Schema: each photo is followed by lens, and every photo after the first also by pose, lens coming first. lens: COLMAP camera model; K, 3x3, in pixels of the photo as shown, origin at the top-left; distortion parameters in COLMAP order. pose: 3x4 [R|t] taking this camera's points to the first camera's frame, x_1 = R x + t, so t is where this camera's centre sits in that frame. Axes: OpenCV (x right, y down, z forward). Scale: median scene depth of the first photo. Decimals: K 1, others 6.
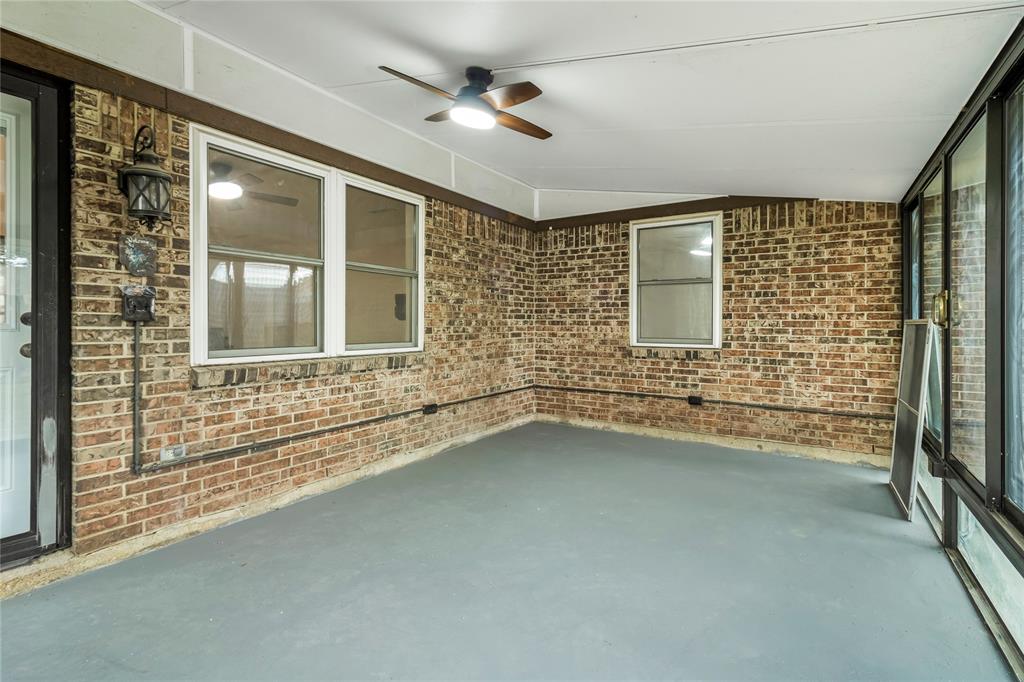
lens RADIAL K [[473.3, 0, 513.6], [0, 473.3, 318.4], [0, 0, 1]] dist [-0.000448, 0.000020]
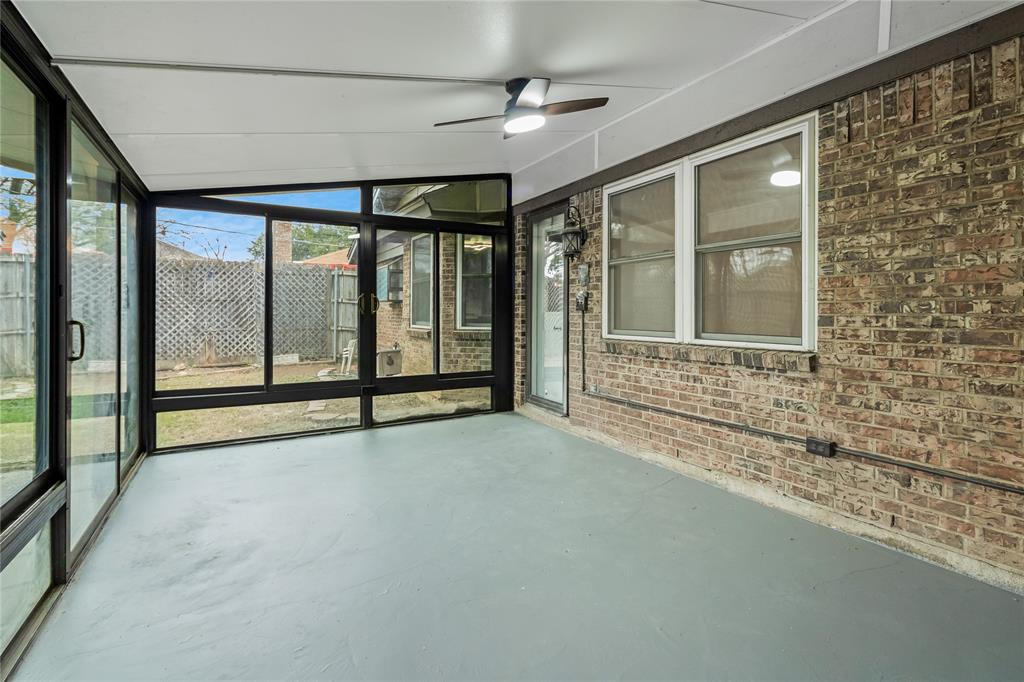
lens RADIAL K [[473.3, 0, 513.6], [0, 473.3, 318.4], [0, 0, 1]] dist [-0.000448, 0.000020]
pose [[-0.453482, -0.002156, -0.891263, 0.645043], [0.000096, 0.999997, -0.002468, 0.027507], [0.891266, -0.001204, -0.453480, 1.060922]]
